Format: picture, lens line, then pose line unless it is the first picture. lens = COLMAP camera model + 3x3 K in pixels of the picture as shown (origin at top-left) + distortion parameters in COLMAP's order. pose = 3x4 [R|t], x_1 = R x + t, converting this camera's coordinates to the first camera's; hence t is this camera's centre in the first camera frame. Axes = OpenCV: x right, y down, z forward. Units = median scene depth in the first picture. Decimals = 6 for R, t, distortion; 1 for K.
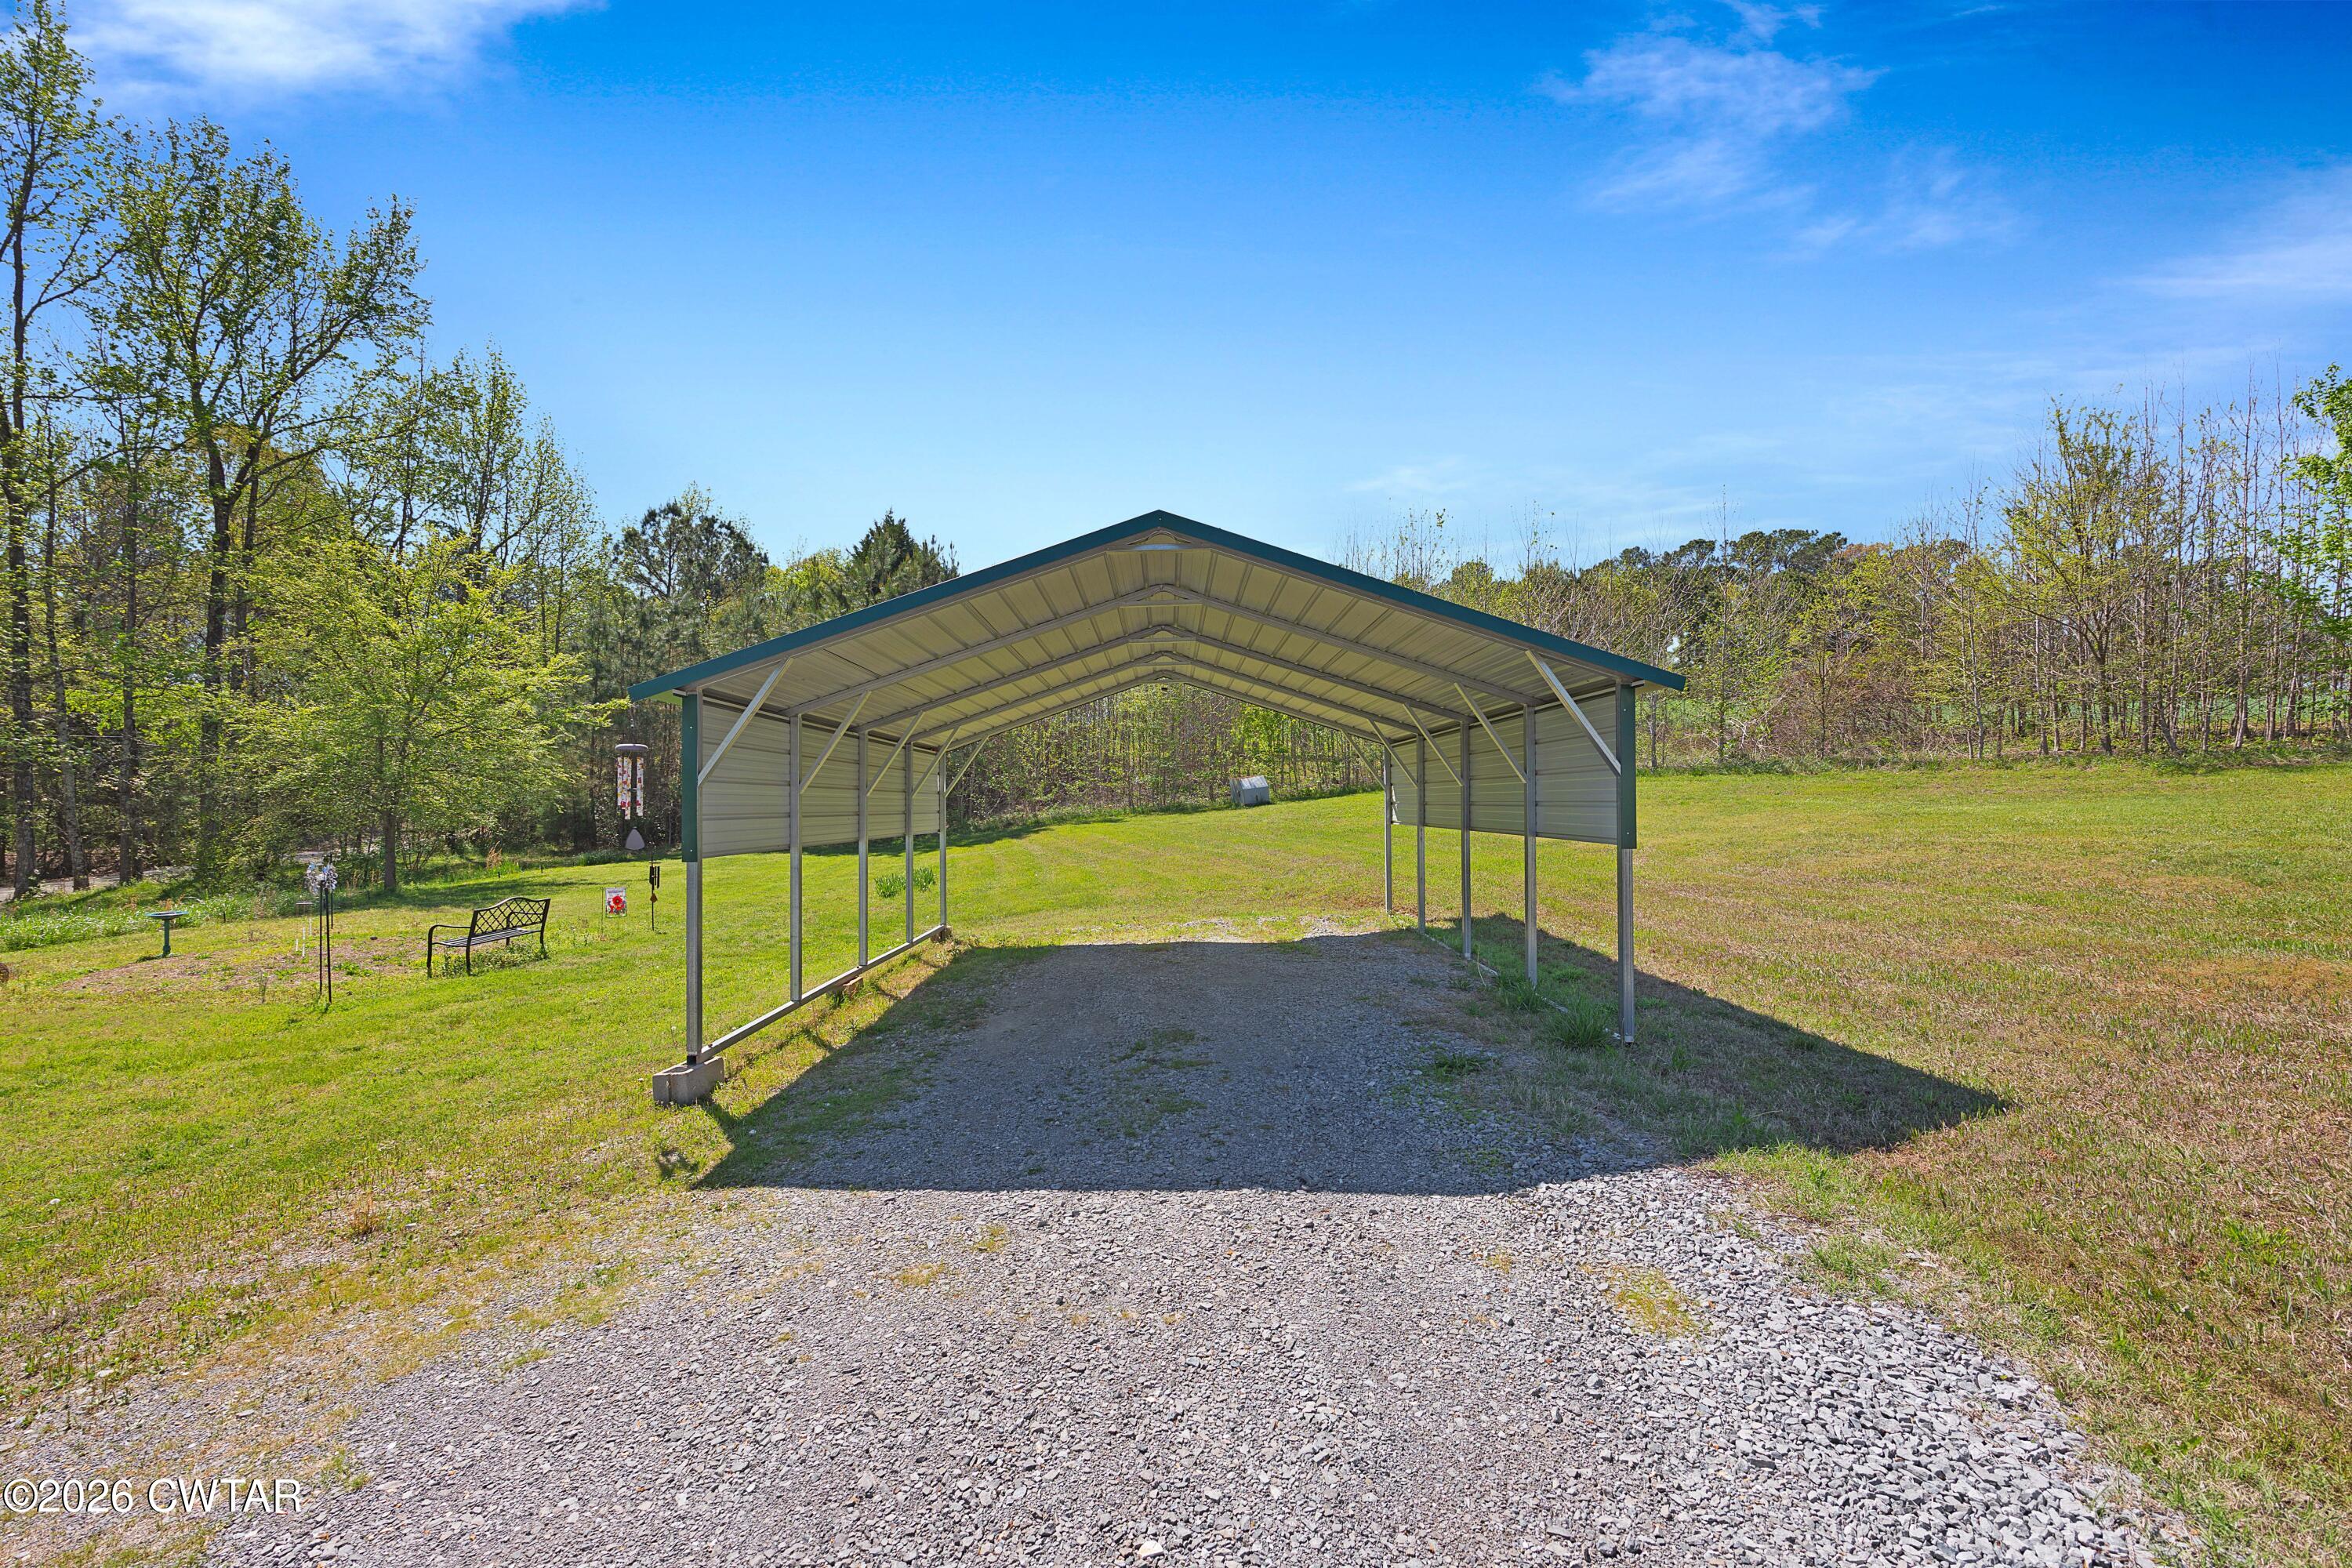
lens RADIAL K [[958.5, 0, 1181.1], [0, 958.5, 793.3], [0, 0, 1]] dist [-0.001002, 0.000793]
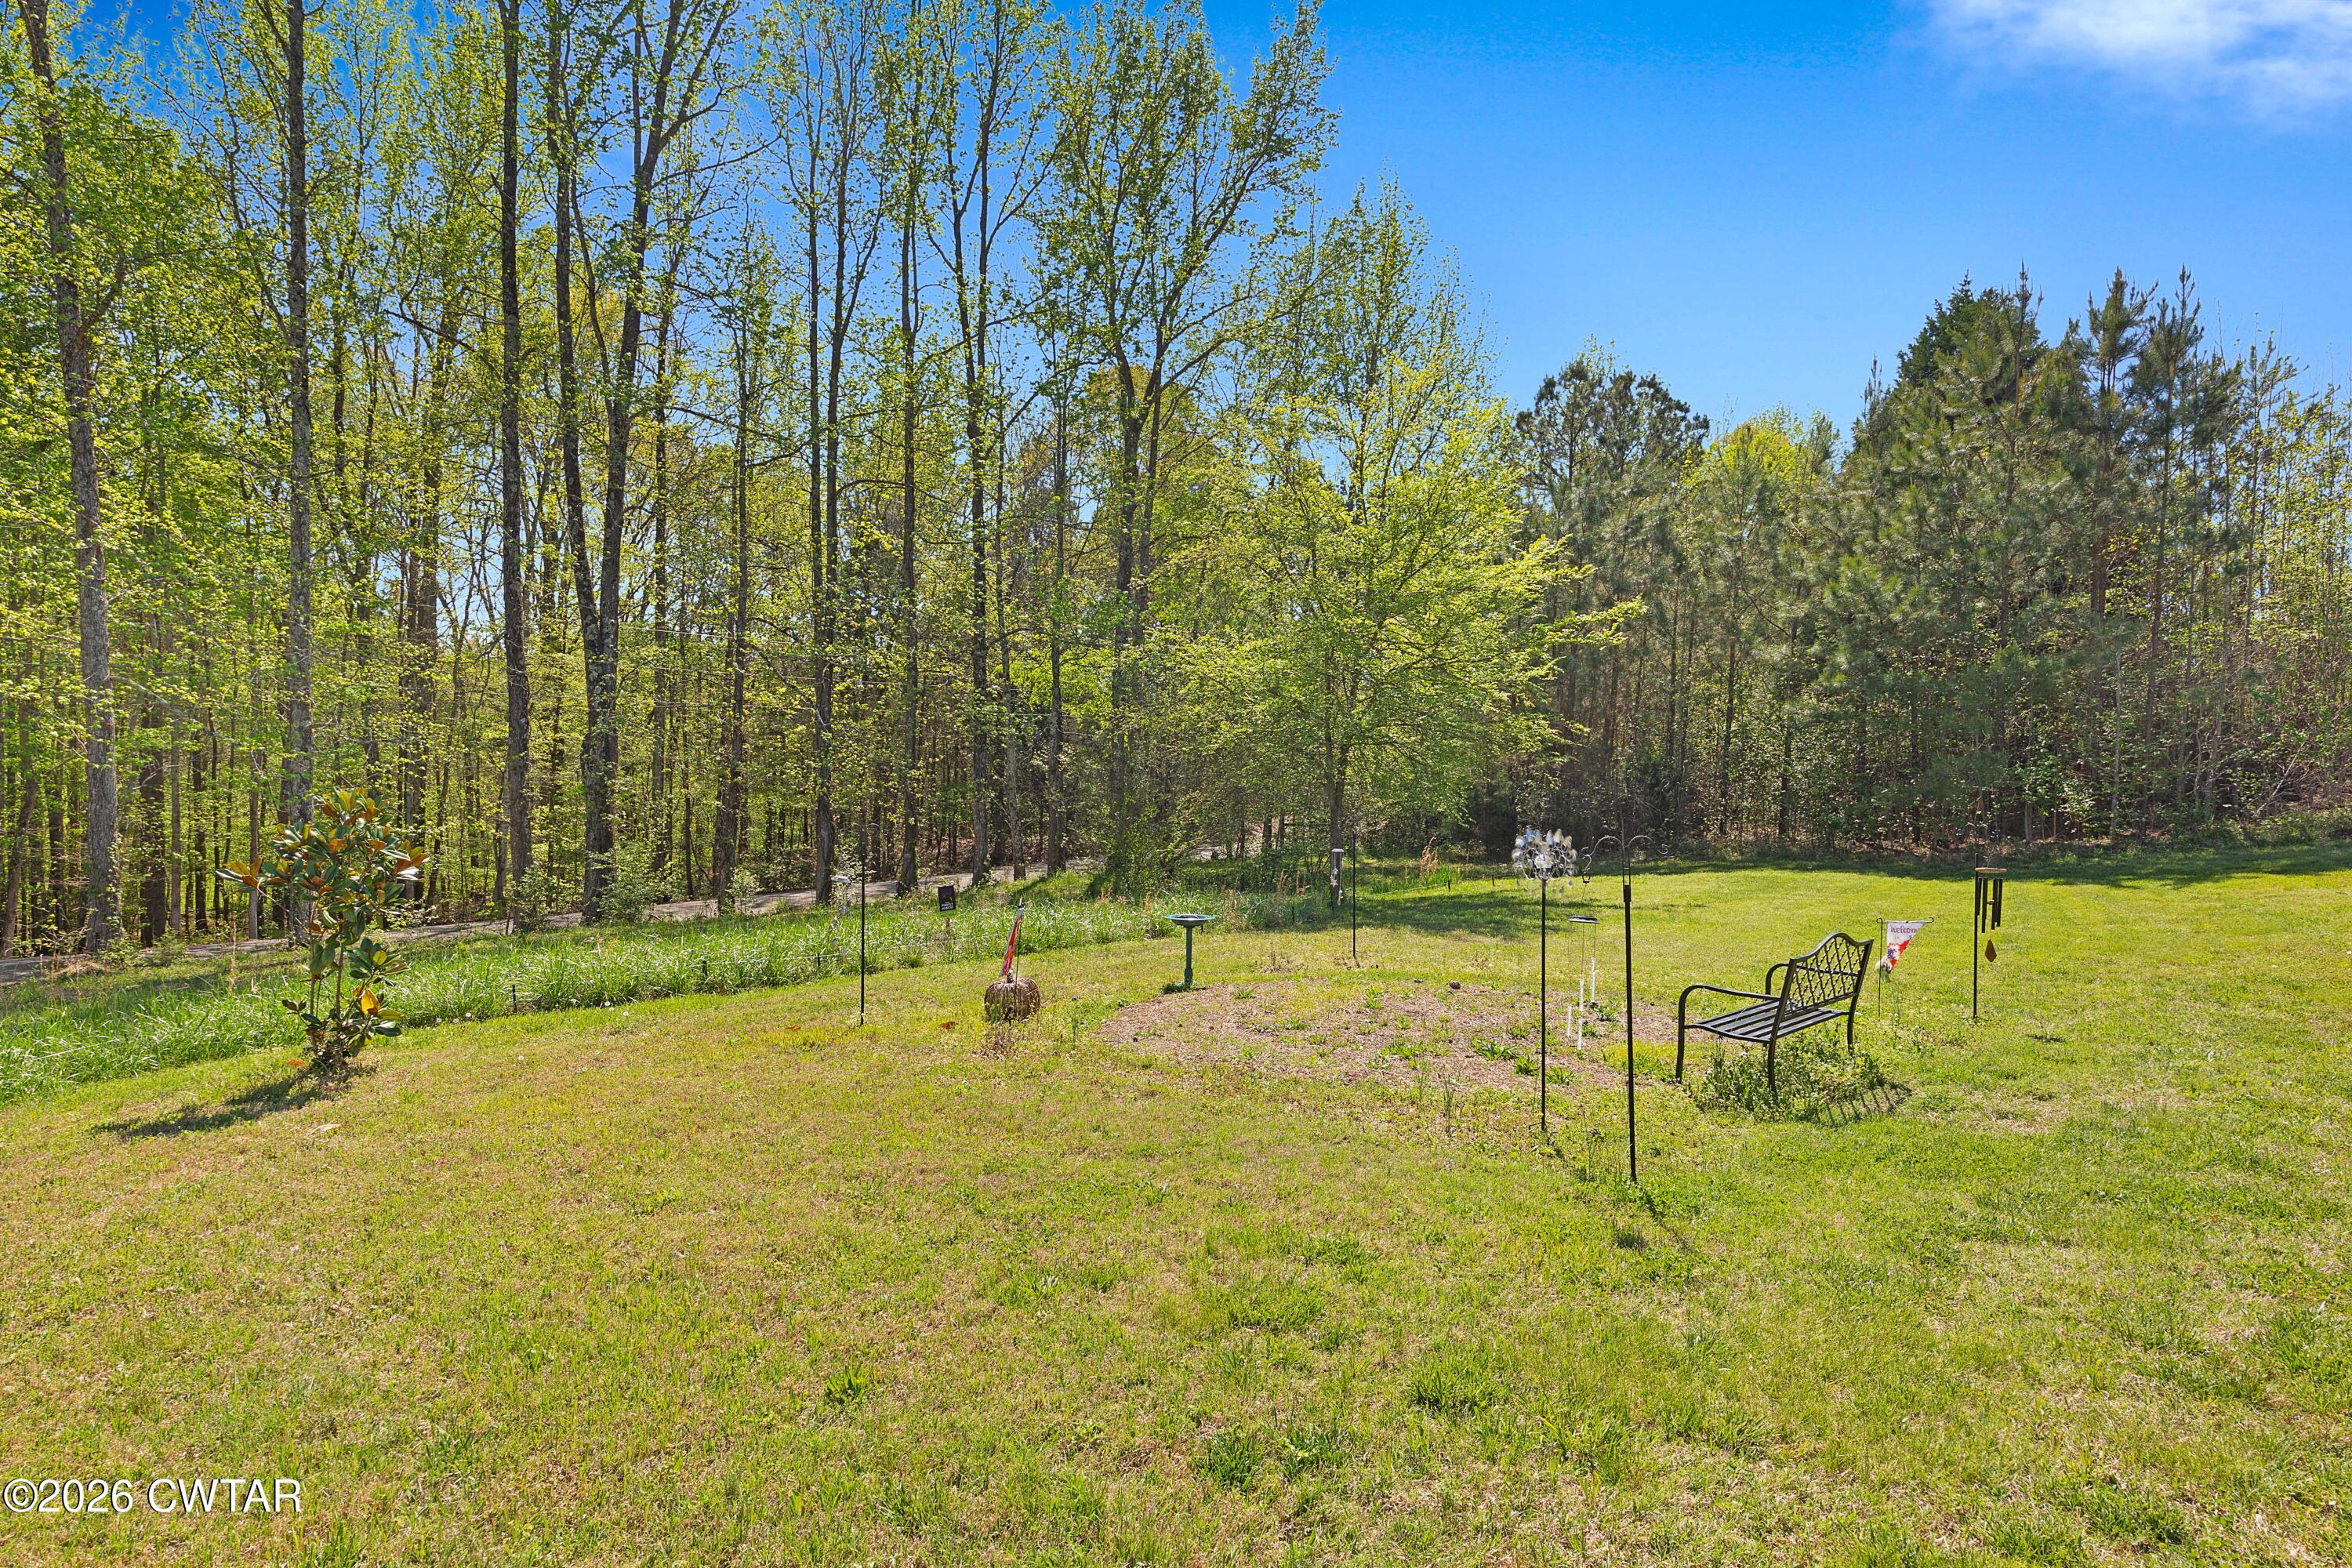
lens RADIAL K [[1388.2, 0, 1176.0], [0, 1388.2, 784.0], [0, 0, 1]] dist [-0.028627, -0.000251]
pose [[0.750088, 0.000188, -0.661339, -0.166428], [-0.004425, 0.999979, -0.004735, 0.015709], [0.661324, 0.006478, 0.750073, 0.114124]]
